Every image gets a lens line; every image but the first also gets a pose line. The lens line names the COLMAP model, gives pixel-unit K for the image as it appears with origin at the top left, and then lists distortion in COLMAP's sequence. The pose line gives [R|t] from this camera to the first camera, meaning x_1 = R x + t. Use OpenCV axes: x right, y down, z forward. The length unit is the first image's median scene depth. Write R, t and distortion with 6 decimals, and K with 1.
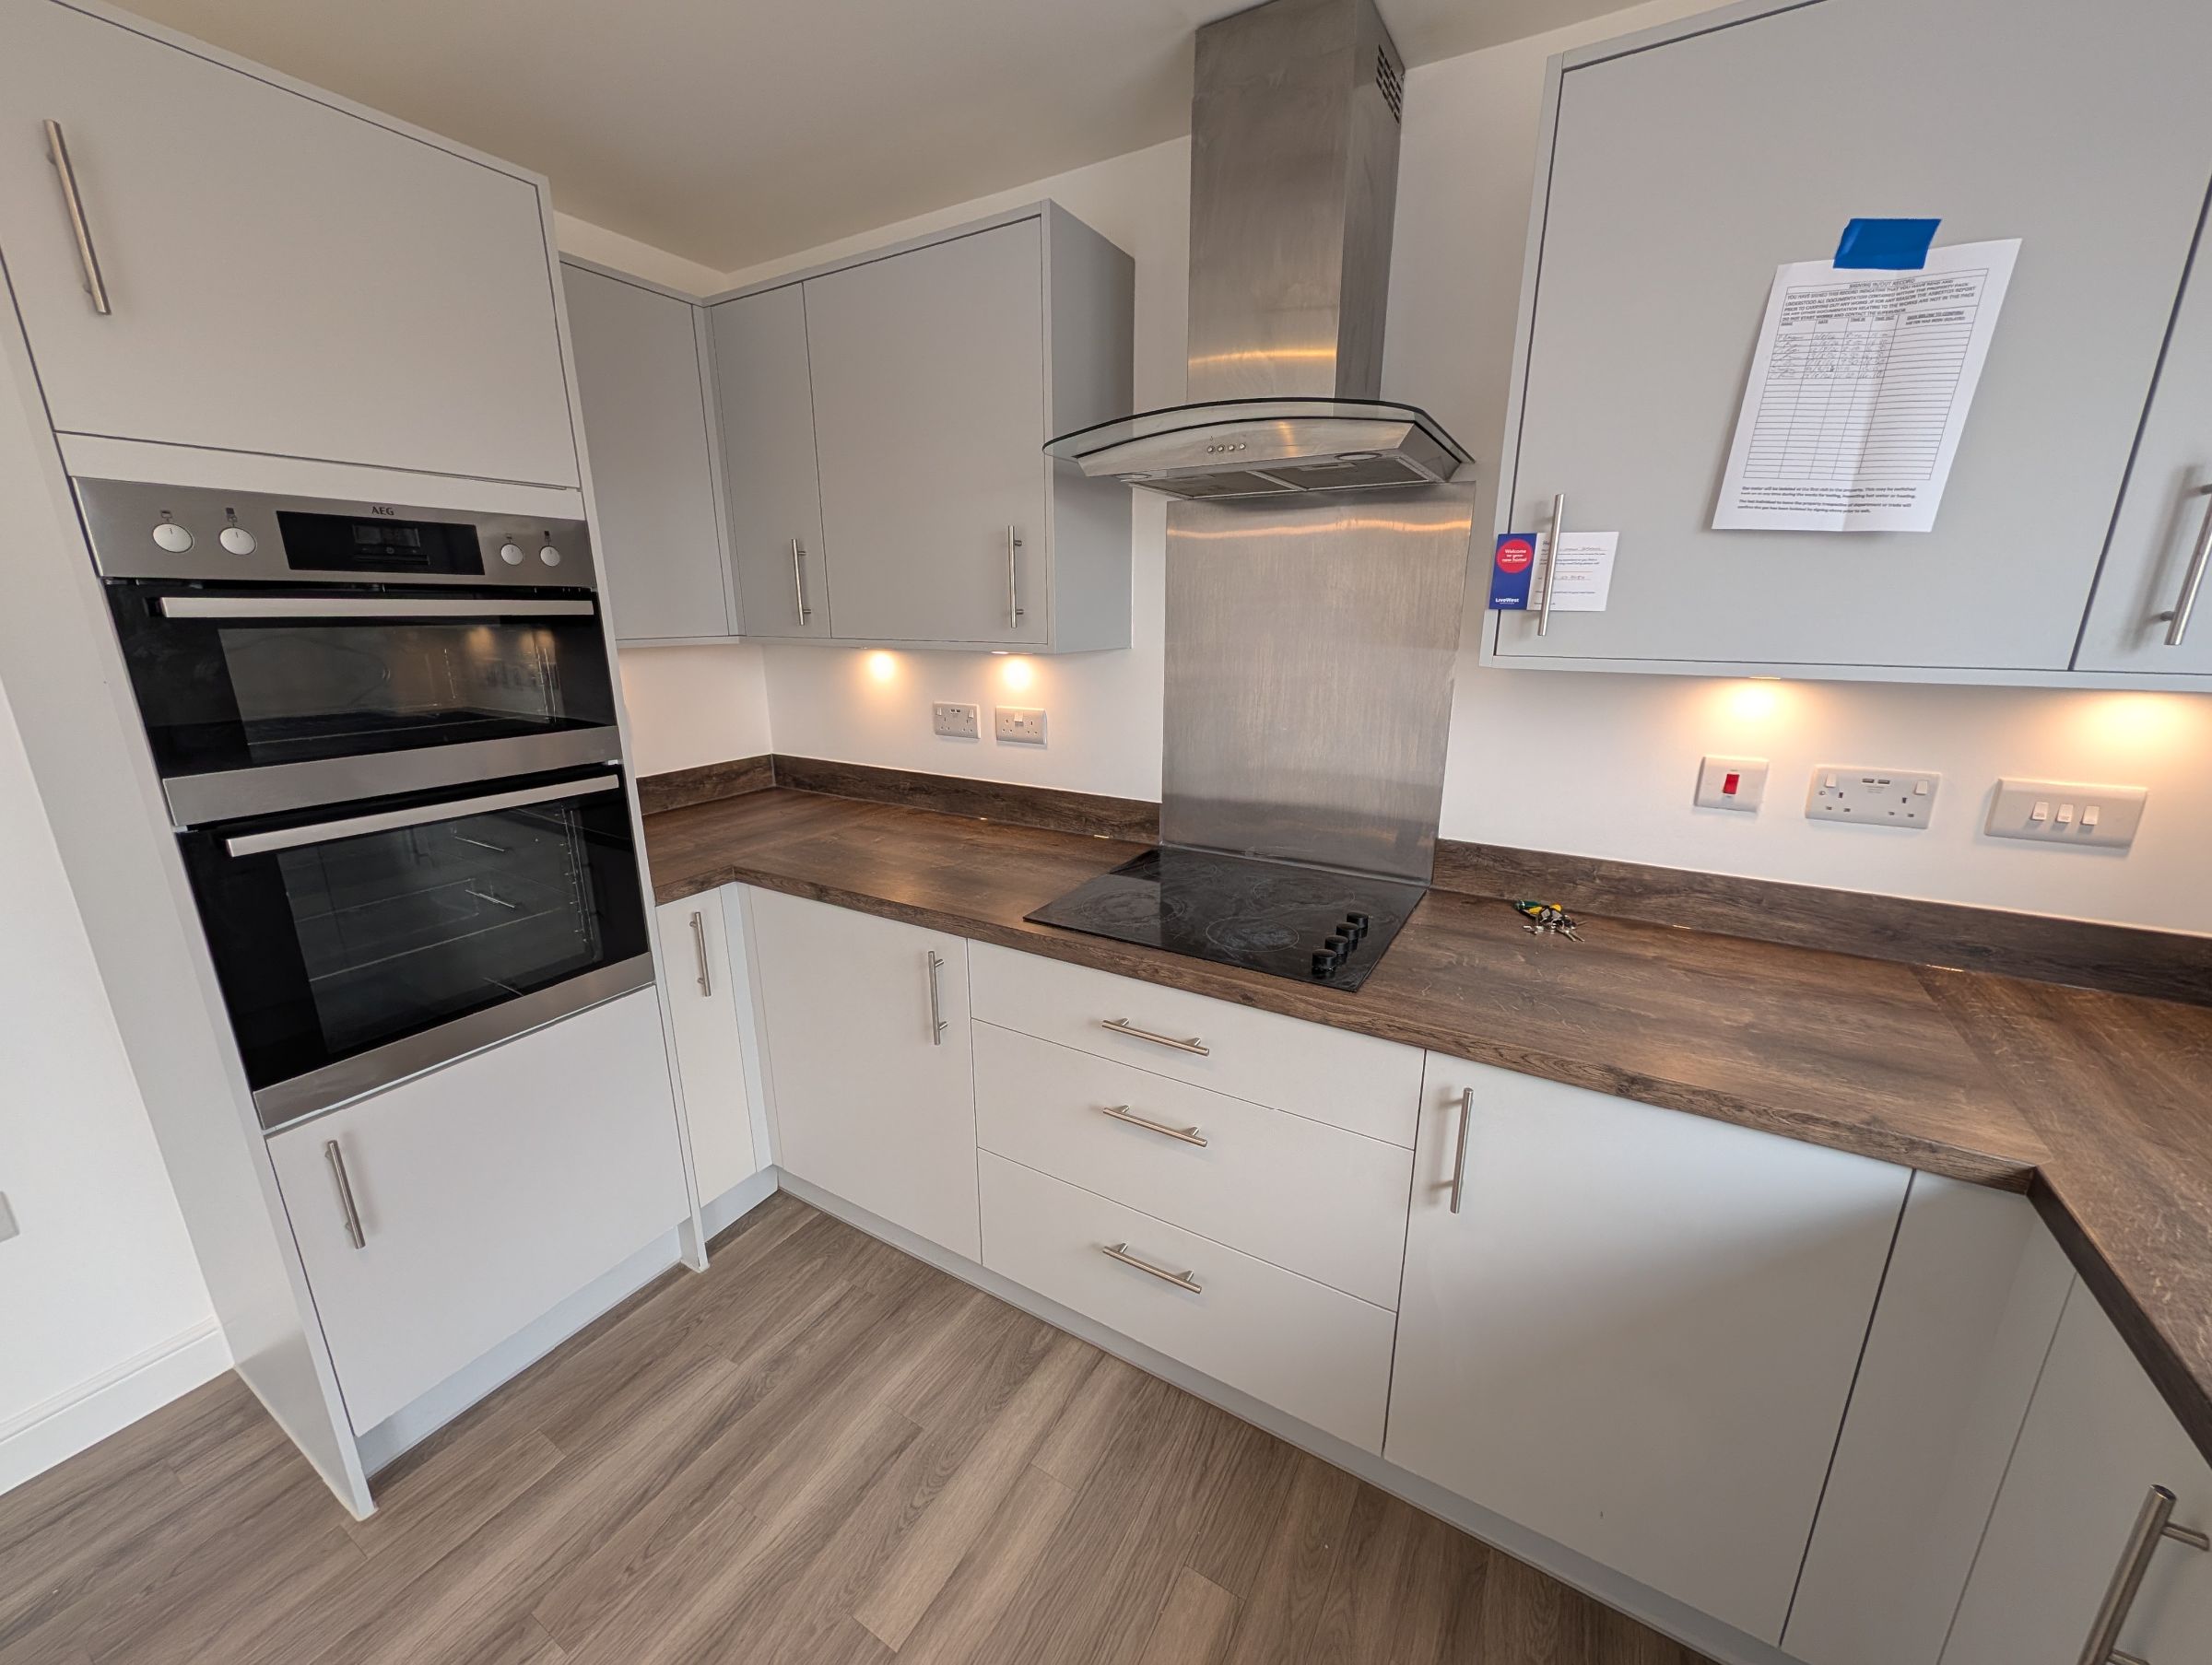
lens RADIAL K [[854.6, 0, 1106.0], [0, 854.6, 832.5], [0, 0, 1]] dist [0.008255, -0.000096]
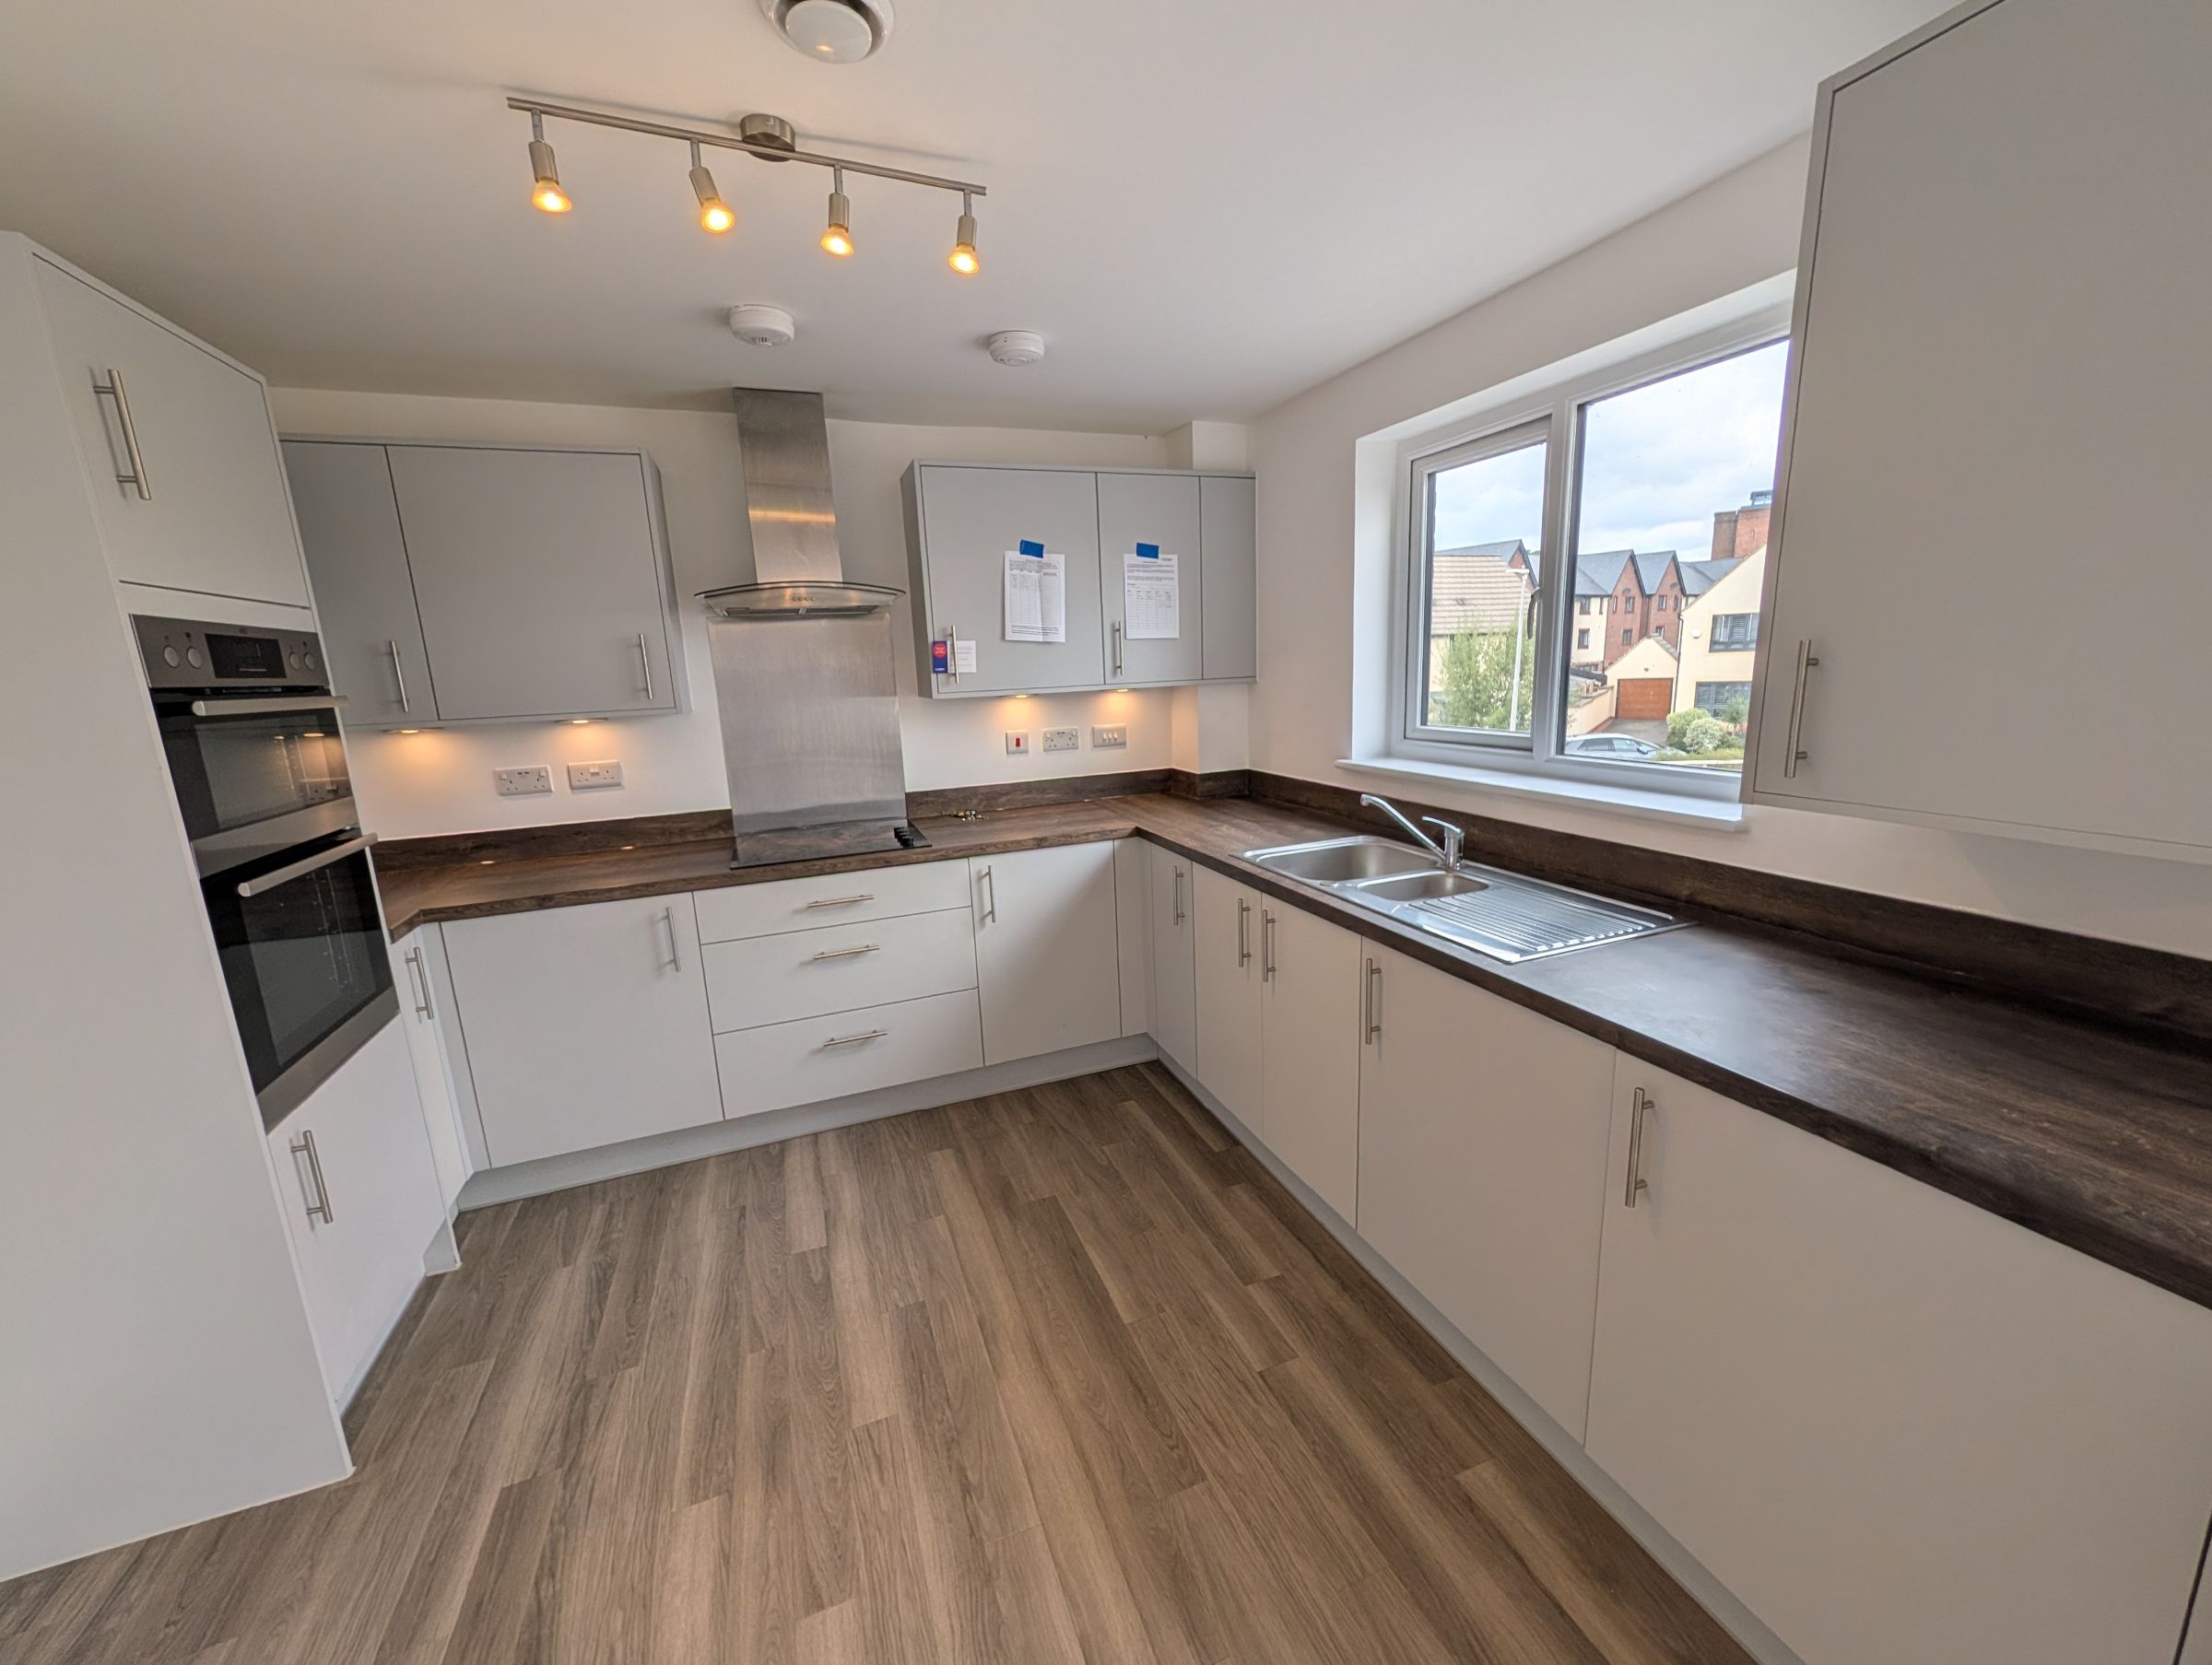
lens RADIAL K [[846.0, 0, 1106.0], [0, 846.0, 832.5], [0, 0, 1]] dist [0.000512, 0.000027]
pose [[0.619972, -0.181335, 0.763382, -0.975585], [0.243385, 0.969382, 0.032606, 0.172977], [-0.745921, 0.165581, 0.645124, -0.664294]]
